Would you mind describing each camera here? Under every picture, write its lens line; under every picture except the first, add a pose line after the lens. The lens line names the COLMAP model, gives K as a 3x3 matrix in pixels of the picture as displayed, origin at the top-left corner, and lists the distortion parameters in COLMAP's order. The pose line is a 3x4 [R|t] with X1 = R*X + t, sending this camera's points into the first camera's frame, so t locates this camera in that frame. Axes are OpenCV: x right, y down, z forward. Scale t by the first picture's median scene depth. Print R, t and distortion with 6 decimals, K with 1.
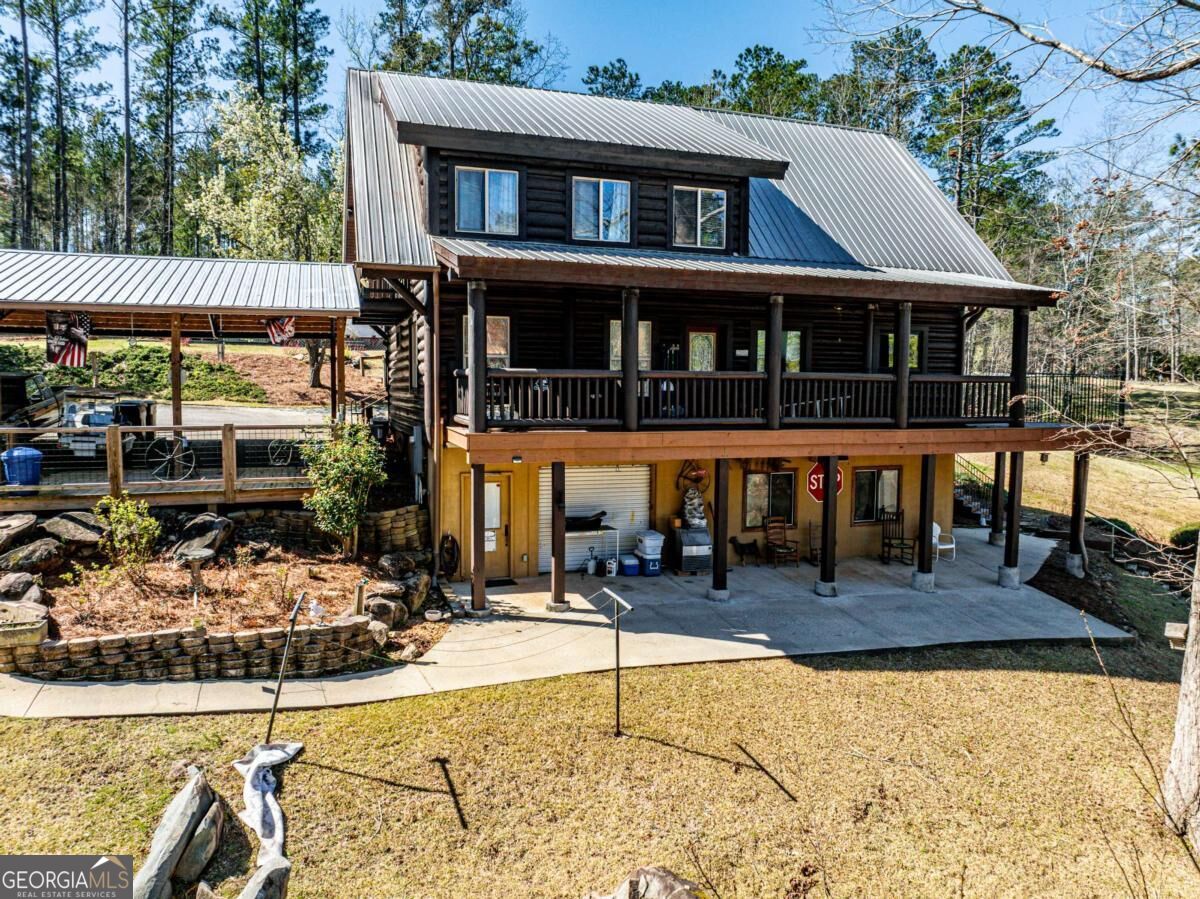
lens RADIAL K [[854.5, 0, 600.0], [0, 854.5, 449.5], [0, 0, 1]] dist [-0.019406, 0.007583]
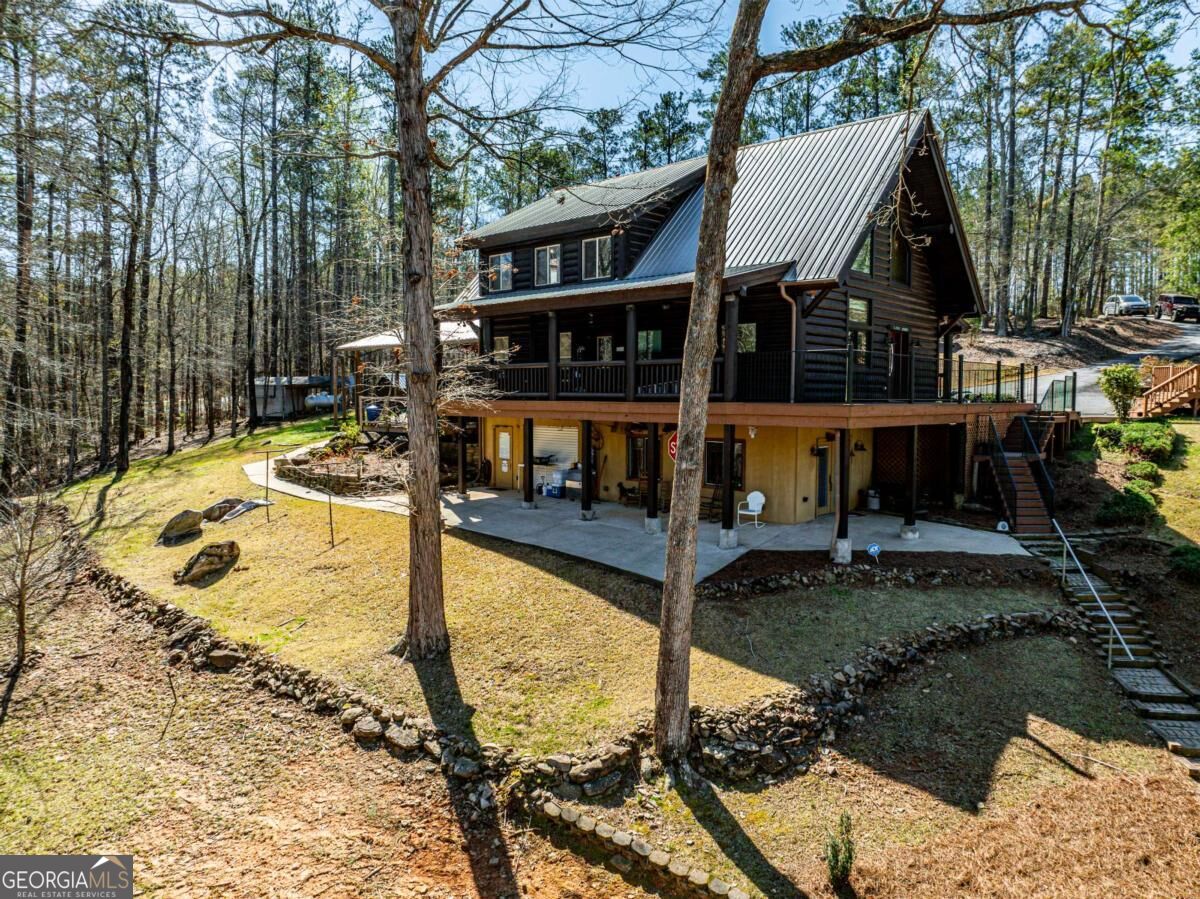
lens RADIAL K [[854.5, 0, 600.0], [0, 854.5, 449.5], [0, 0, 1]] dist [-0.019406, 0.007583]
pose [[0.472191, 0.050627, -0.880041, 1.514206], [-0.050431, 0.998266, 0.030369, 0.010260], [0.880052, 0.030042, 0.473925, 0.346524]]
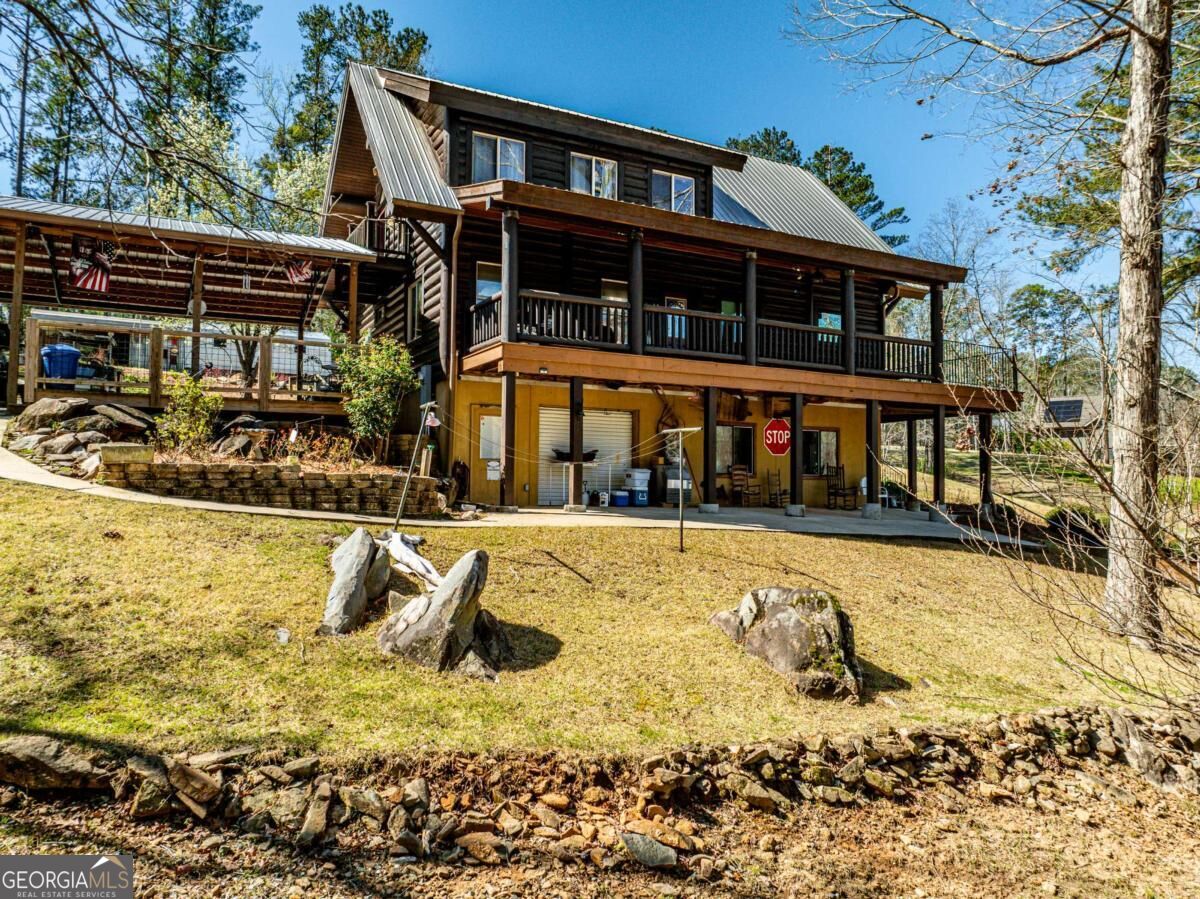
lens RADIAL K [[854.5, 0, 600.0], [0, 854.5, 449.5], [0, 0, 1]] dist [-0.019406, 0.007583]
pose [[0.986466, 0.009453, 0.163692, -0.178525], [0.010228, 0.992845, -0.118974, 0.214980], [-0.163645, 0.119038, 0.979311, -0.078331]]
